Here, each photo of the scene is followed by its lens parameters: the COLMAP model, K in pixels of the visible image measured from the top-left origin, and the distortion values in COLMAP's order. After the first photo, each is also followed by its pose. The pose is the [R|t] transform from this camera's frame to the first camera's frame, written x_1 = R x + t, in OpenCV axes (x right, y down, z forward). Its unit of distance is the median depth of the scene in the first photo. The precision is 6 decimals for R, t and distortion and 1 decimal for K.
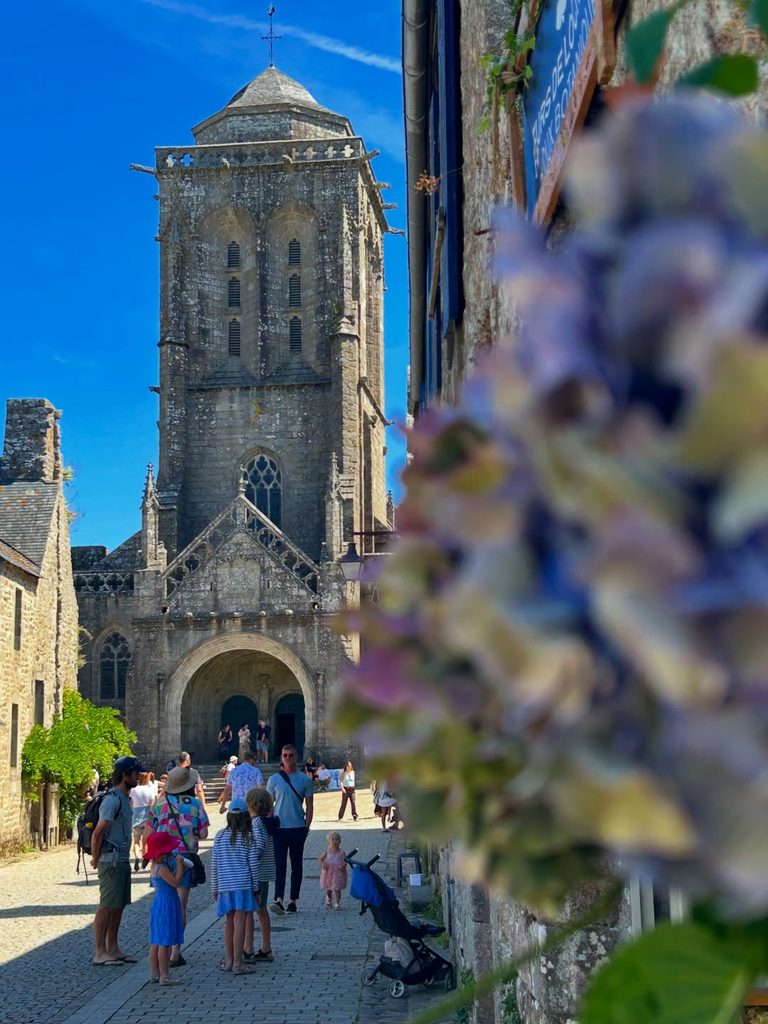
lens RADIAL K [[1535.0, 0, 409.6], [0, 1535.0, 513.1], [0, 0, 1]] dist [0.176766, 0.016102]
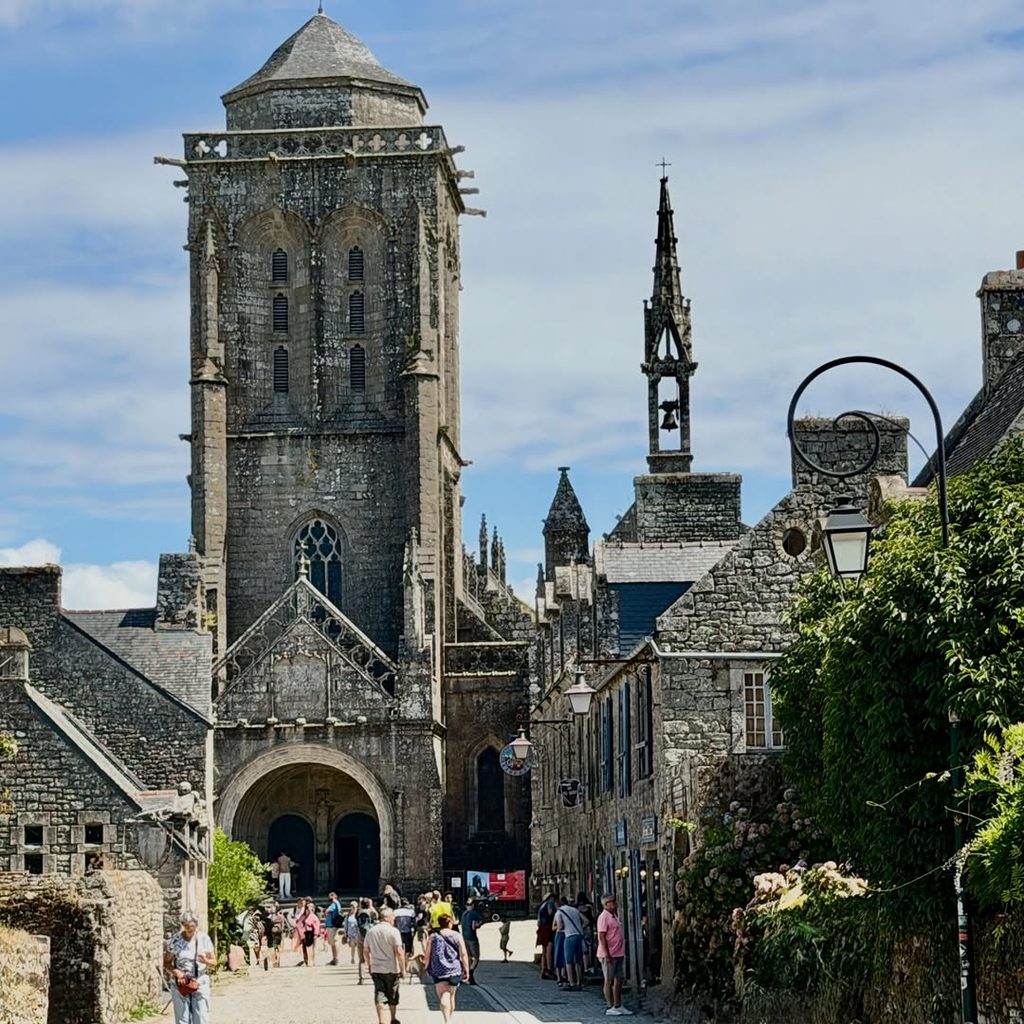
lens RADIAL K [[3011.7, 0, 419.1], [0, 3011.7, 514.4], [0, 0, 1]] dist [0.084085, 0.778293]
pose [[0.999948, 0.004040, 0.009393, -0.057645], [-0.004372, 0.999355, 0.035632, -0.097368], [-0.009243, -0.035671, 0.999321, -0.587572]]
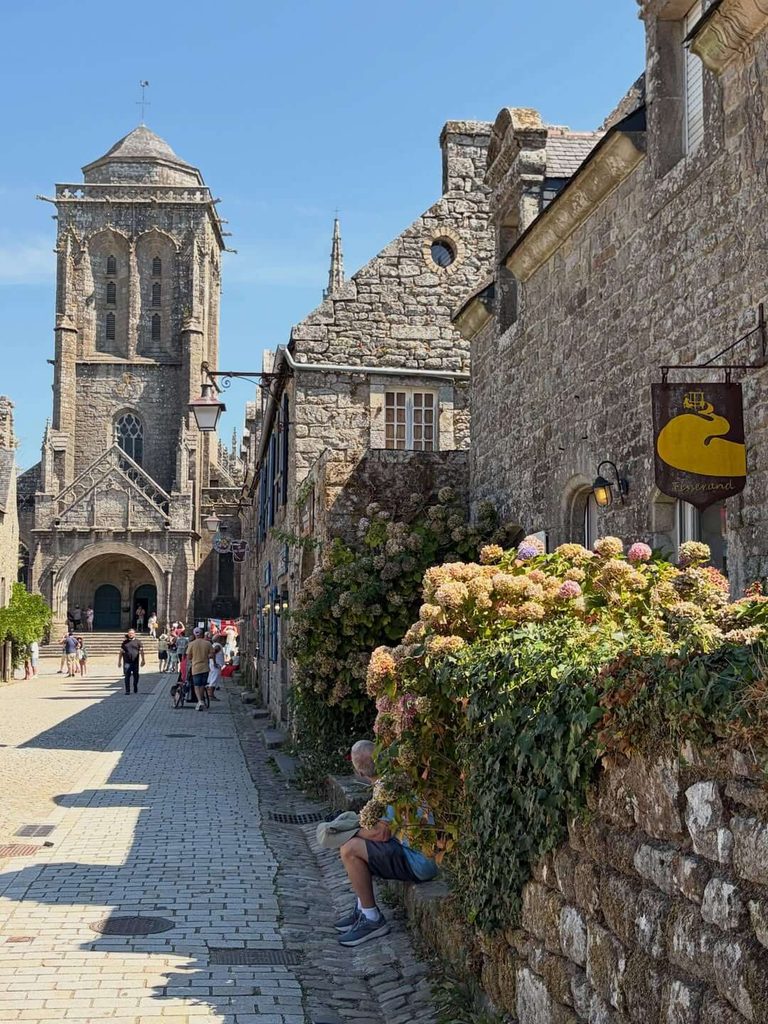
lens RADIAL K [[1261.1, 0, 384.0], [0, 1261.1, 512.0], [0, 0, 1]] dist [0.114921, -0.056986]
pose [[0.991257, 0.035020, 0.127210, -0.010556], [-0.042975, 0.997252, 0.060337, -0.028070], [-0.124748, -0.065277, 0.990039, -0.170560]]
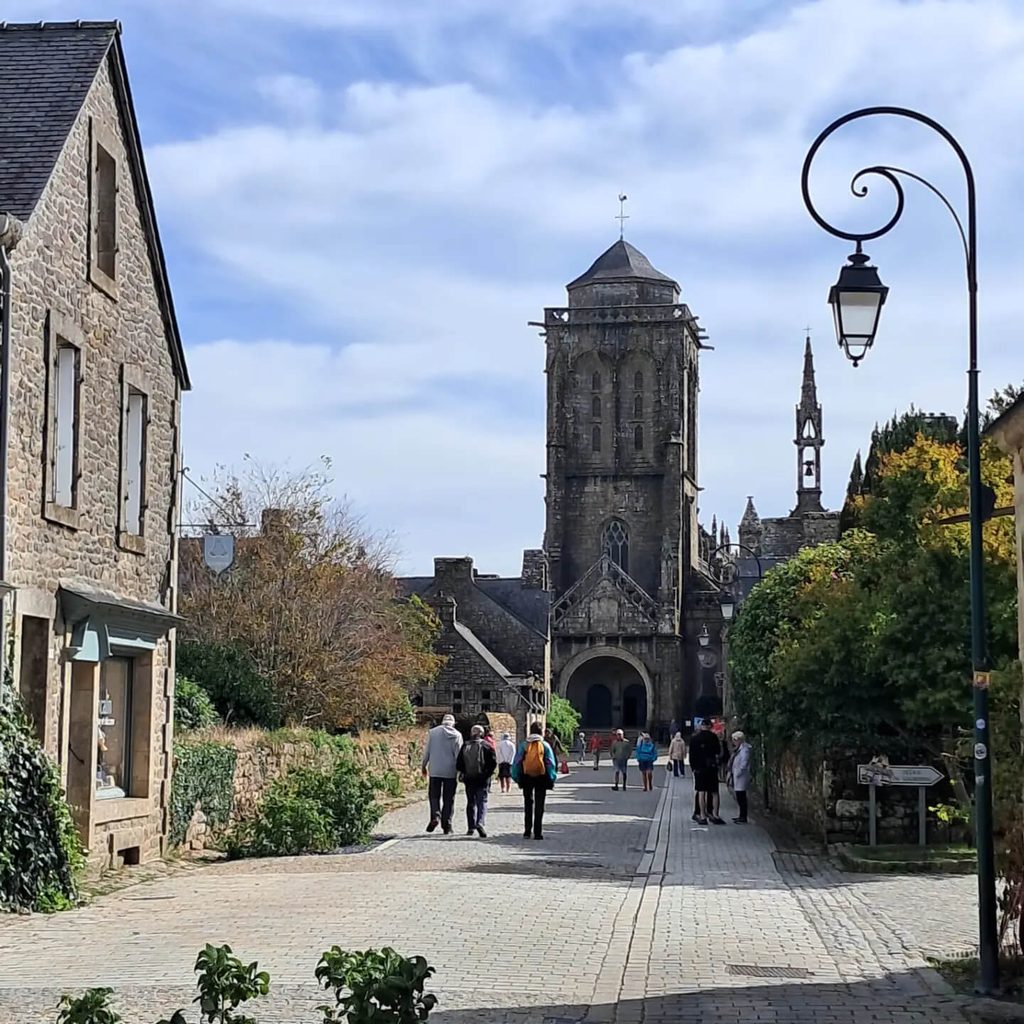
lens RADIAL K [[1951.3, 0, 512.0], [0, 1951.3, 512.0], [0, 0, 1]] dist [0.044303, 0.059302]
pose [[0.995609, 0.014934, -0.092414, -0.022324], [-0.010284, 0.998667, 0.050582, -0.140902], [0.093046, -0.049410, 0.994435, -0.865880]]
